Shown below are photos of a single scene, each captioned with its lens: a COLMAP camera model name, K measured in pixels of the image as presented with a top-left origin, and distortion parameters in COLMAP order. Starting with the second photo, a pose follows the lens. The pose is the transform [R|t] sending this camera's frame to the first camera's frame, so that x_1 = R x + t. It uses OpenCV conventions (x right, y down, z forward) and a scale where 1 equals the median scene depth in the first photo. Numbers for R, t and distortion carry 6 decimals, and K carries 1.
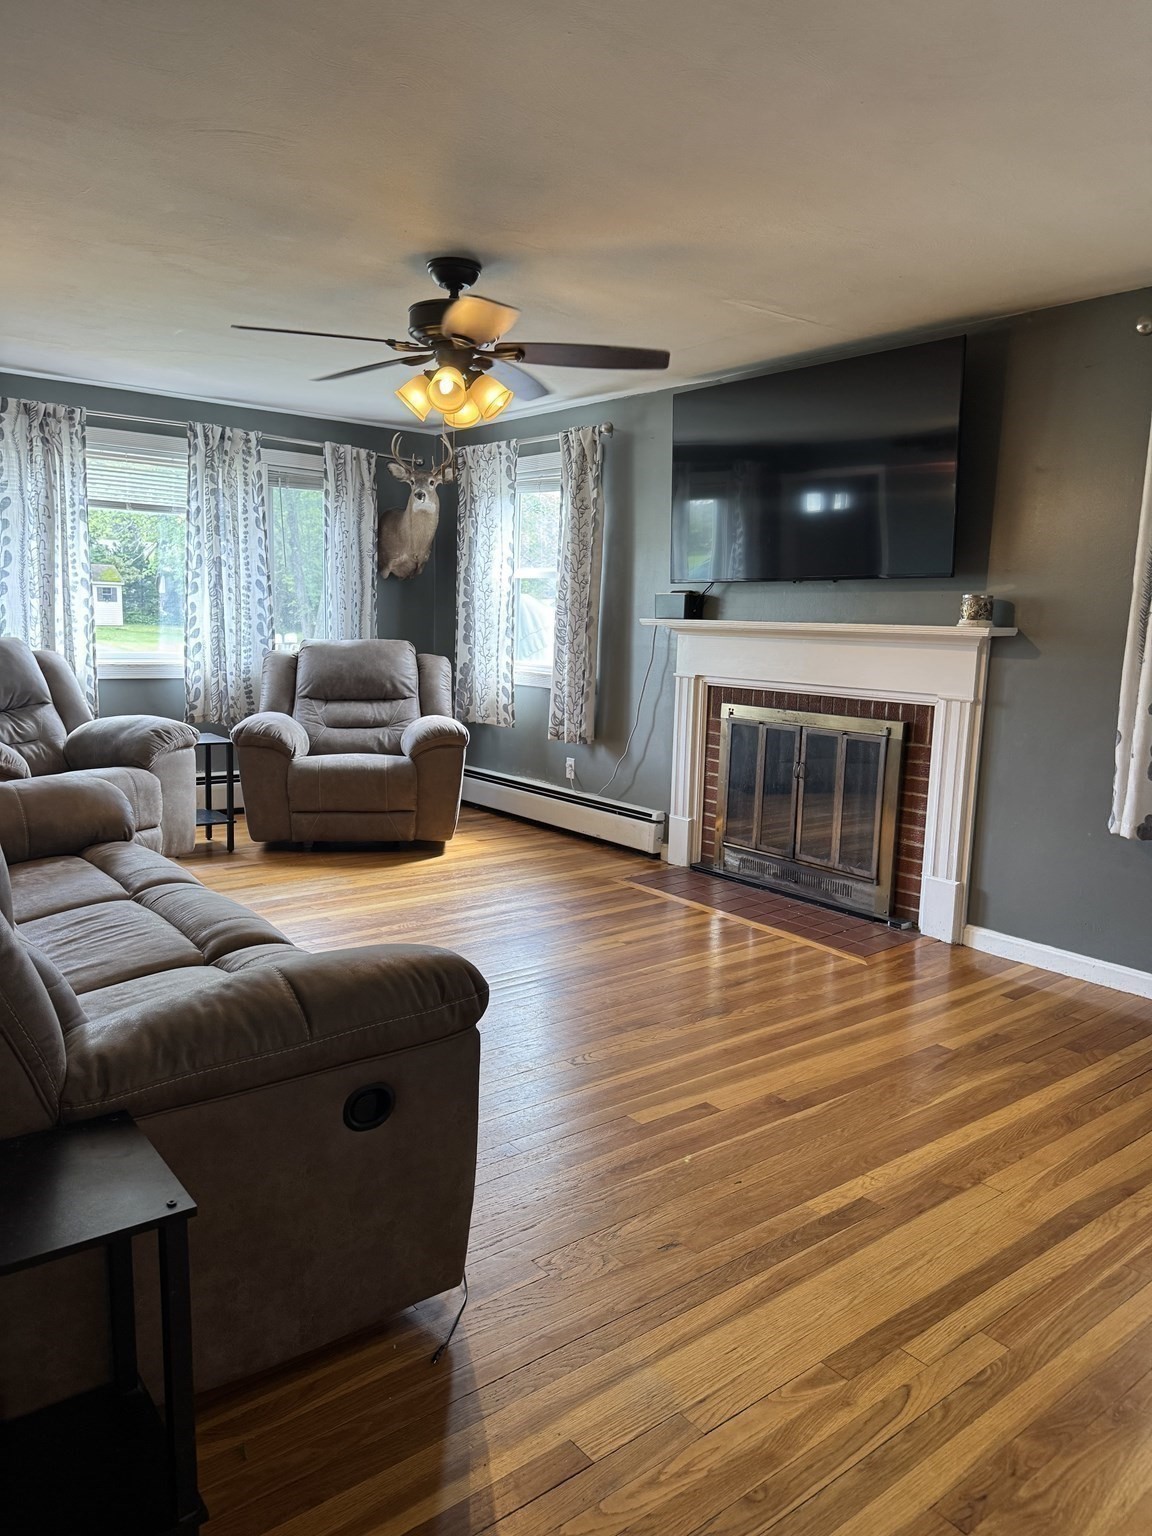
lens RADIAL K [[1084.4, 0, 576.0], [0, 1084.4, 768.0], [0, 0, 1]] dist [0.194645, -0.404235]
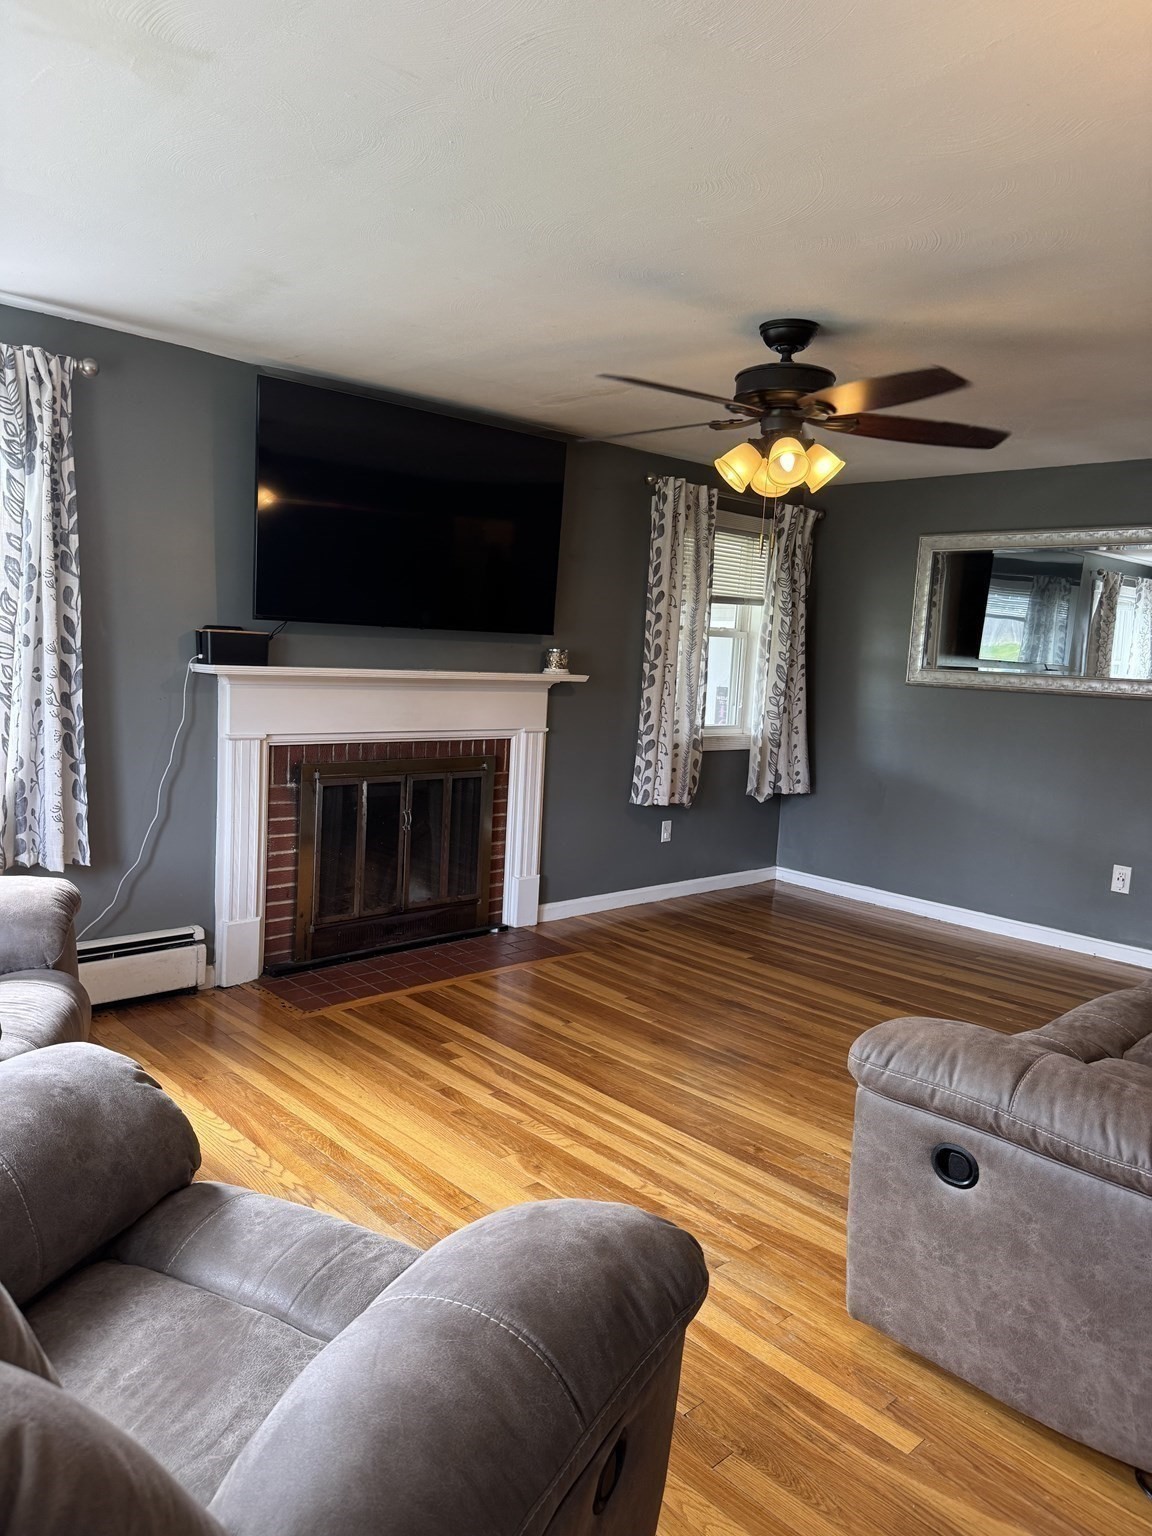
lens RADIAL K [[1084.4, 0, 576.0], [0, 1084.4, 768.0], [0, 0, 1]] dist [0.194645, -0.404235]
pose [[-0.081703, -0.154443, 0.984618, -0.856688], [0.085585, 0.983184, 0.161320, -0.211471], [-0.992975, 0.097448, -0.067111, 1.019281]]
